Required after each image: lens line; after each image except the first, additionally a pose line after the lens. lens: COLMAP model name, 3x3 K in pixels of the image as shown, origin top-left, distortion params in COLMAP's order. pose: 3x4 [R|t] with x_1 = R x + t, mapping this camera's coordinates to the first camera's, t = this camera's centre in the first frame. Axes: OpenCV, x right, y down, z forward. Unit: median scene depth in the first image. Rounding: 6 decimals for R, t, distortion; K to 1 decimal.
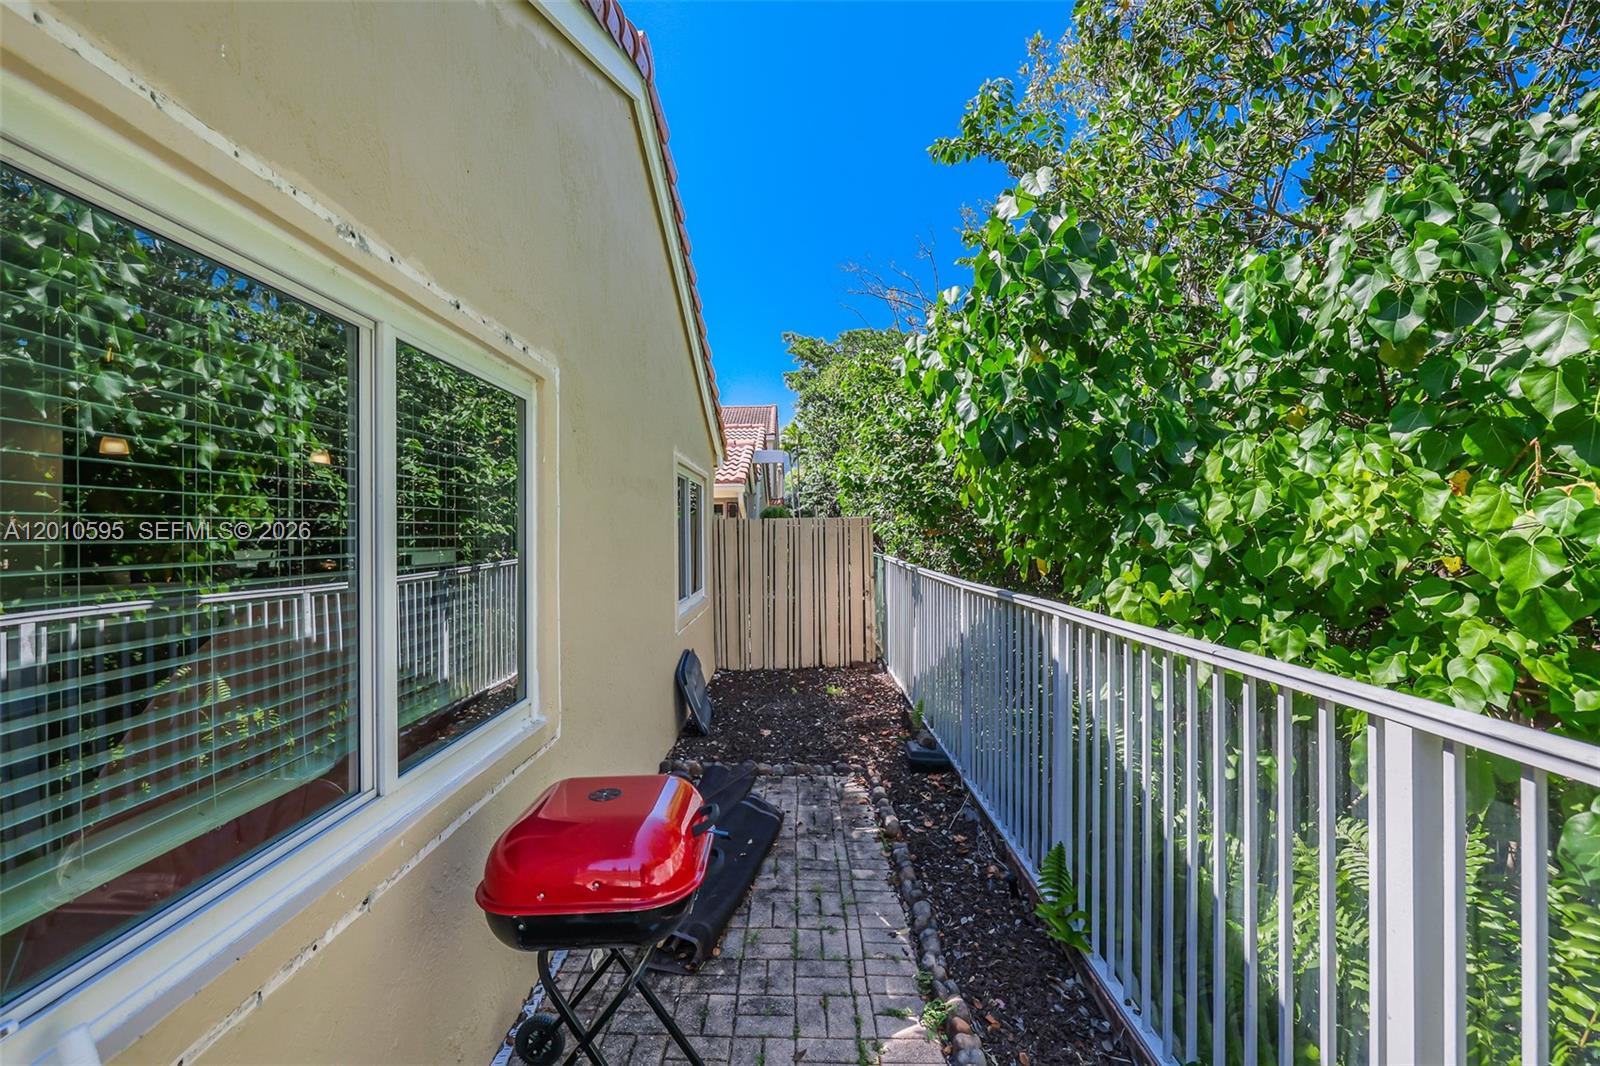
lens RADIAL K [[681.2, 0, 799.9], [0, 681.2, 531.9], [0, 0, 1]] dist [0.002675, -0.001446]
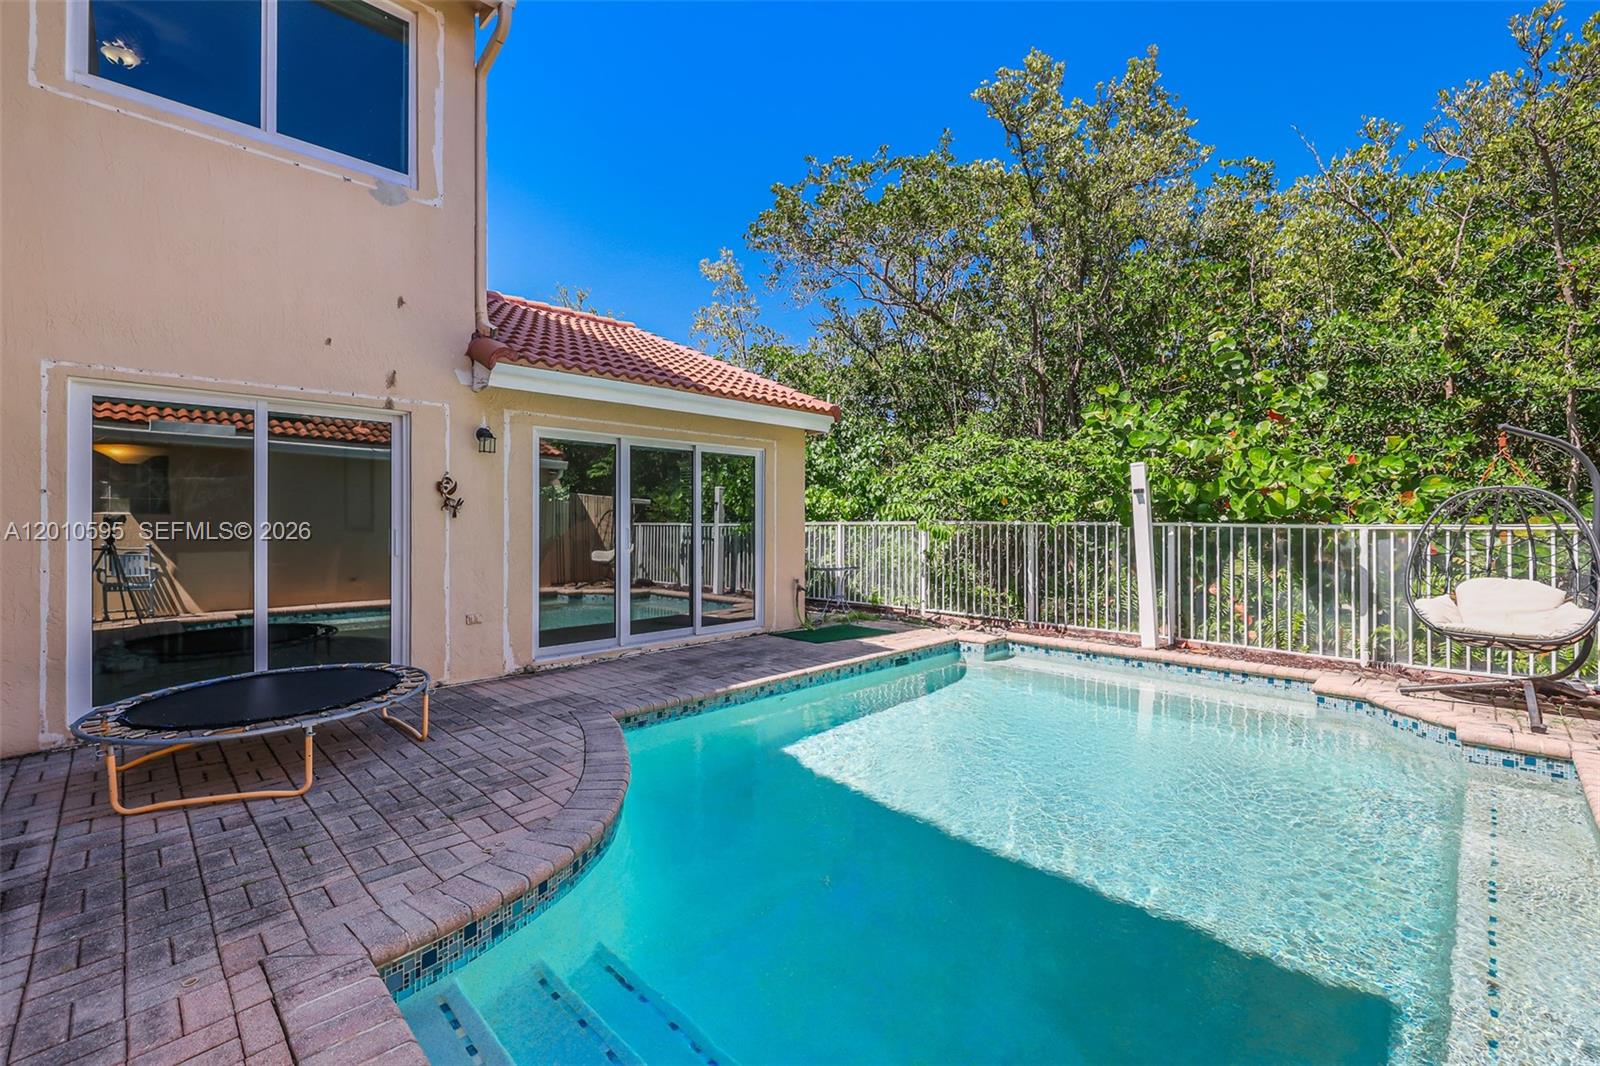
lens RADIAL K [[681.2, 0, 779.1], [0, 681.2, 512.3], [0, 0, 1]] dist [0.002675, -0.001446]
pose [[0.724554, 0.022361, 0.688855, -0.904022], [-0.006388, 0.999648, -0.025731, 0.053239], [-0.689188, 0.014244, 0.724442, -0.765828]]
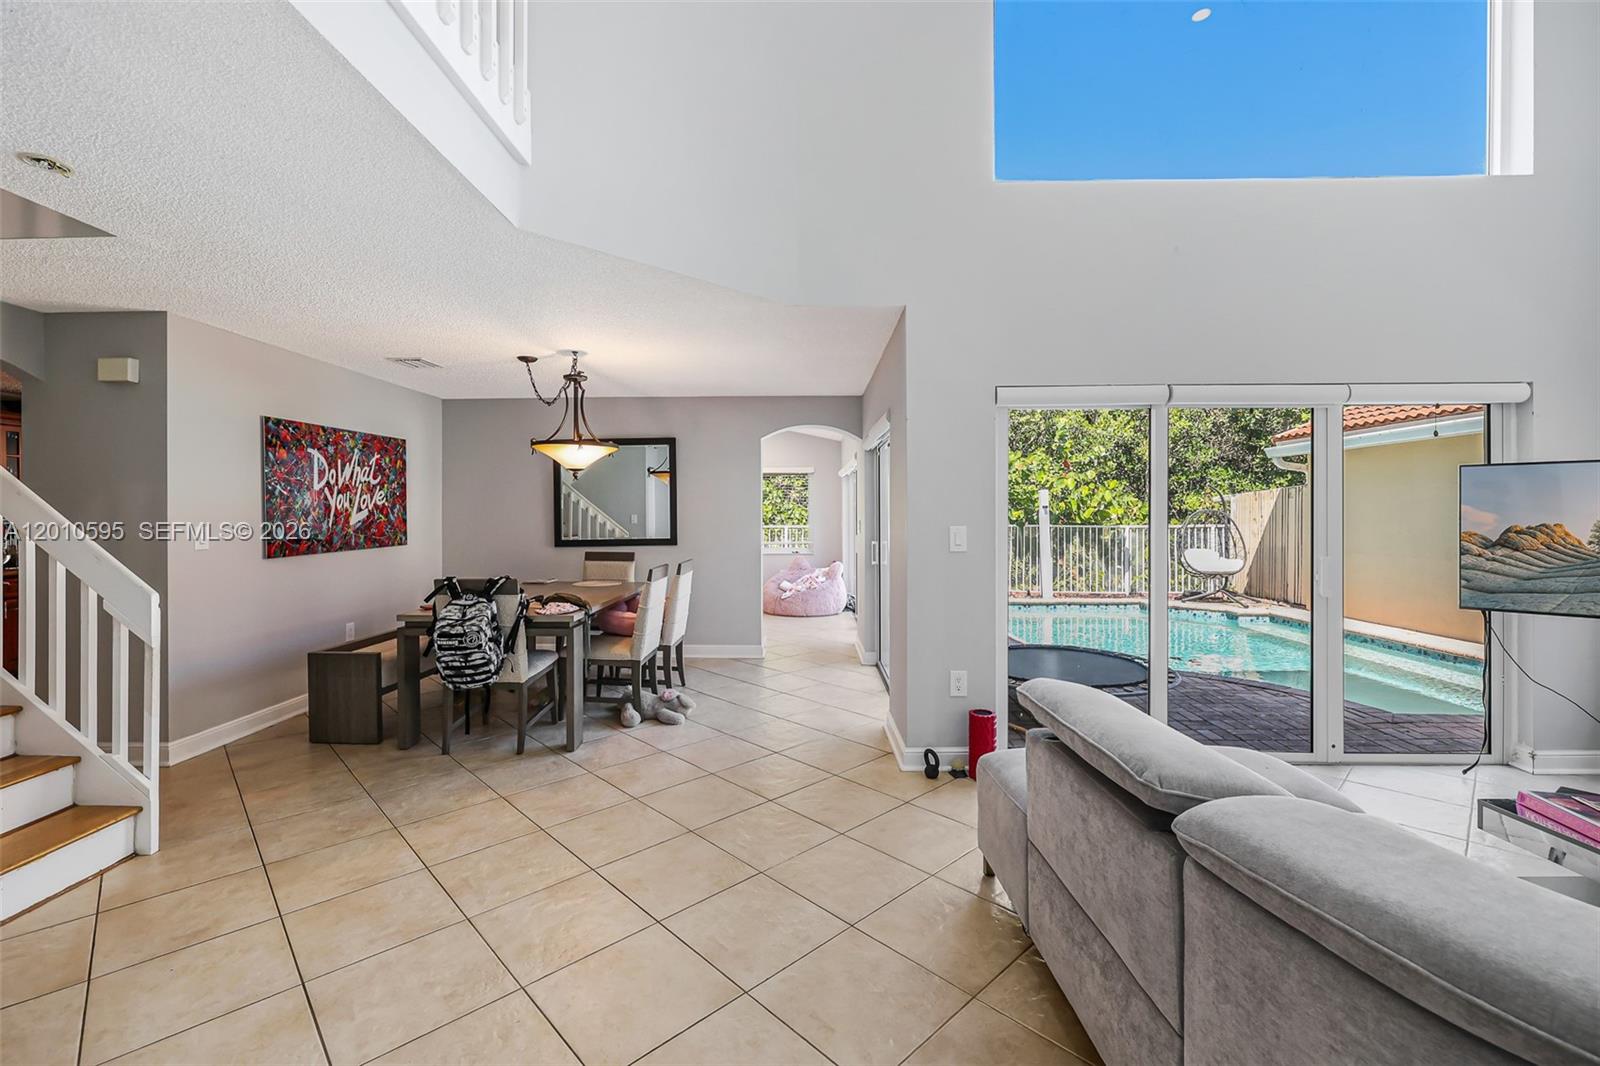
lens RADIAL K [[681.2, 0, 794.9], [0, 681.2, 519.5], [0, 0, 1]] dist [0.002675, -0.001446]
pose [[0.023485, 0.007418, 0.999697, -1.484371], [0.008960, 0.999931, -0.007630, 0.034129], [-0.999684, 0.009136, 0.023417, 0.083285]]
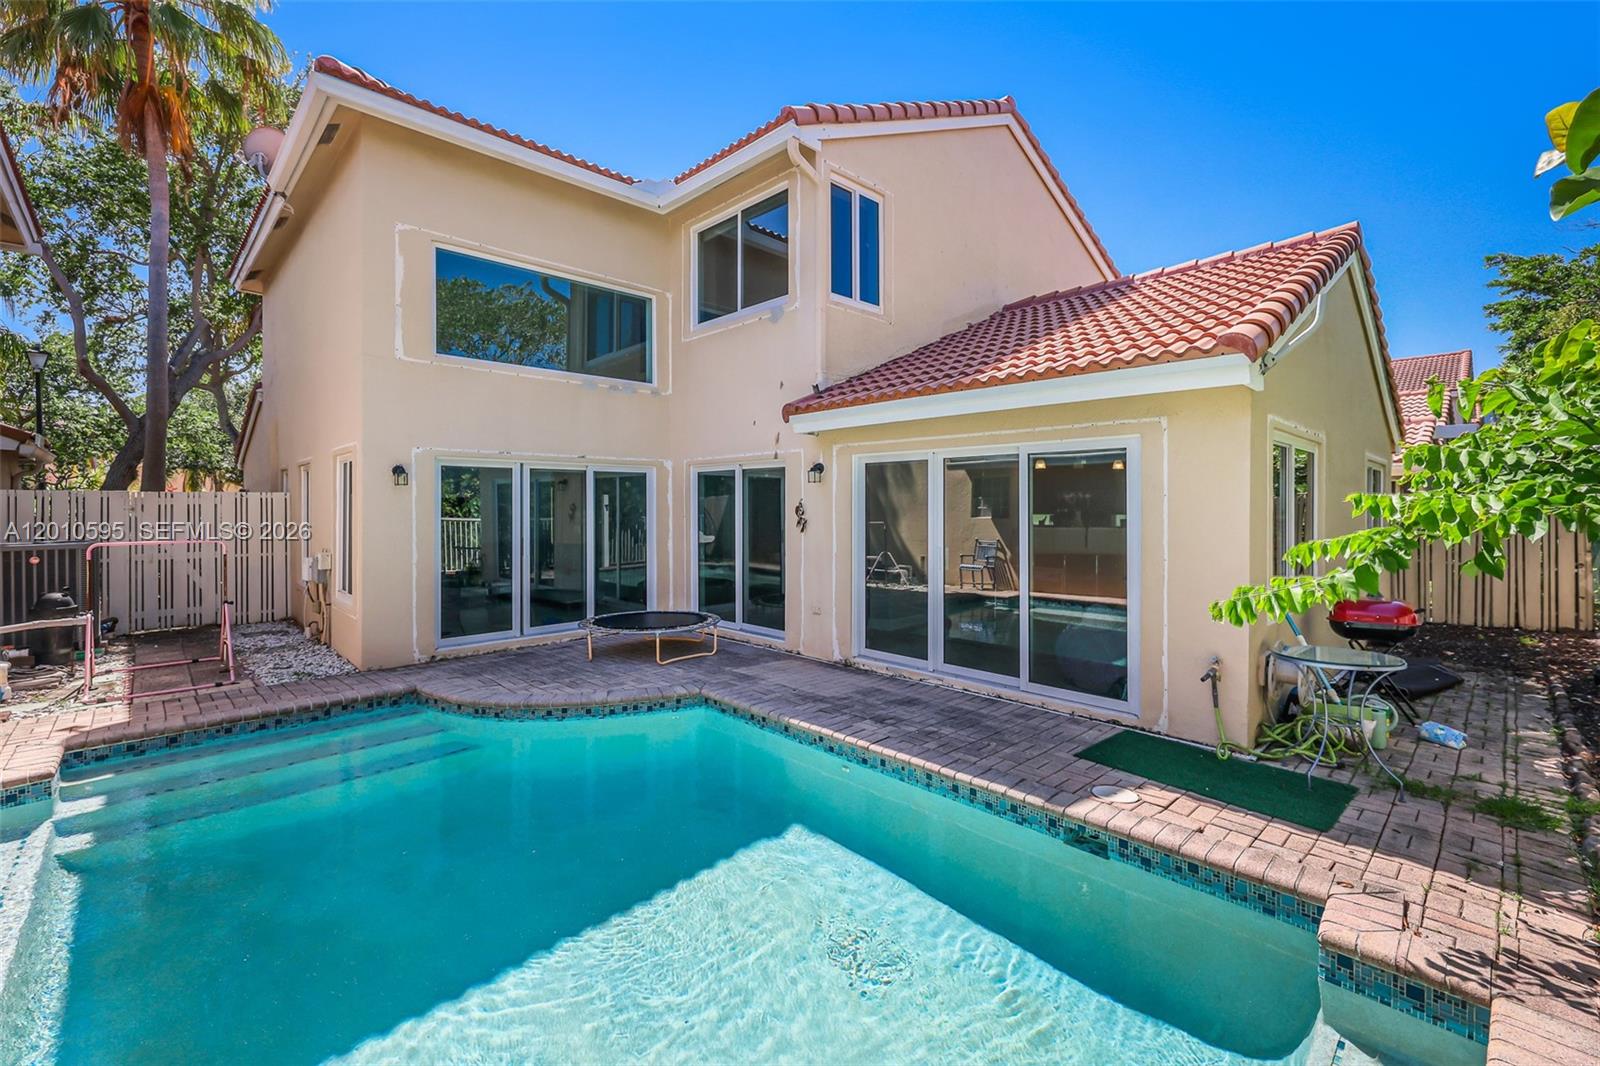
lens RADIAL K [[681.2, 0, 781.9], [0, 681.2, 500.6], [0, 0, 1]] dist [0.002675, -0.001446]
pose [[0.678603, 0.008943, -0.734450, 0.033233], [-0.009326, 0.999950, 0.003559, -0.005713], [0.734446, 0.004435, 0.678653, -0.692931]]
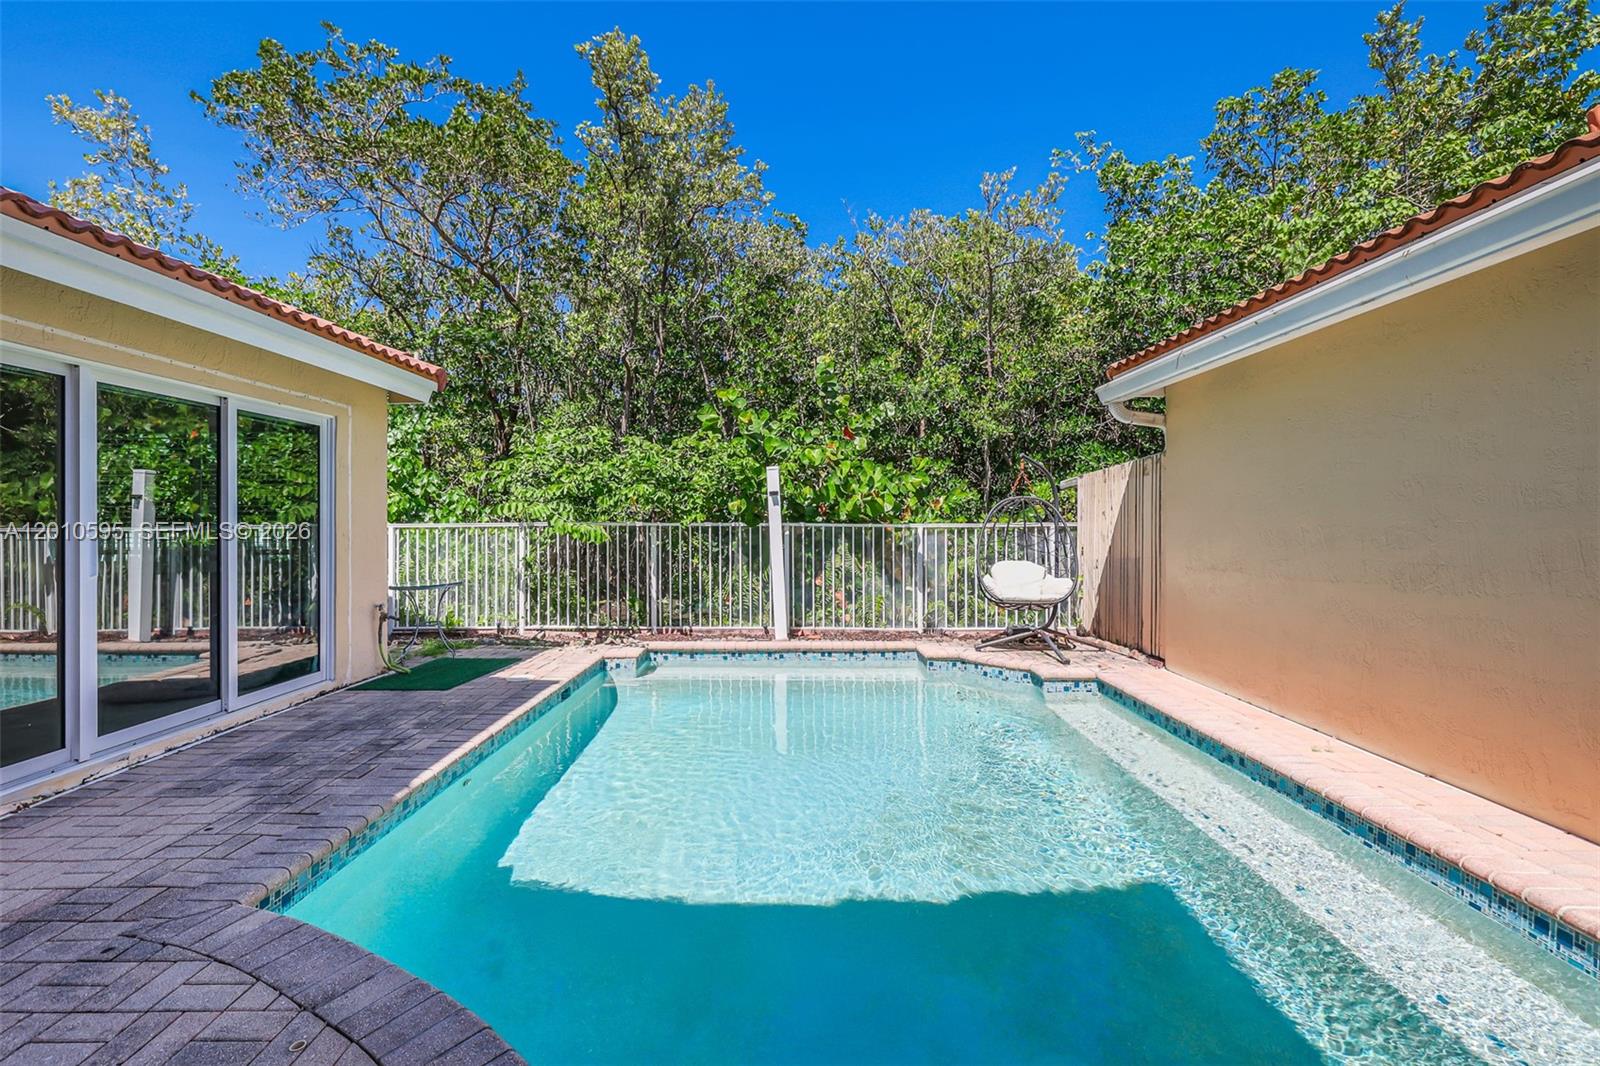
lens RADIAL K [[681.2, 0, 787.8], [0, 681.2, 514.2], [0, 0, 1]] dist [0.002675, -0.001446]
pose [[0.021379, 0.024191, 0.999479, -0.897042], [0.008128, 0.999670, -0.024370, 0.051742], [-0.999738, 0.008645, 0.021176, -0.481711]]
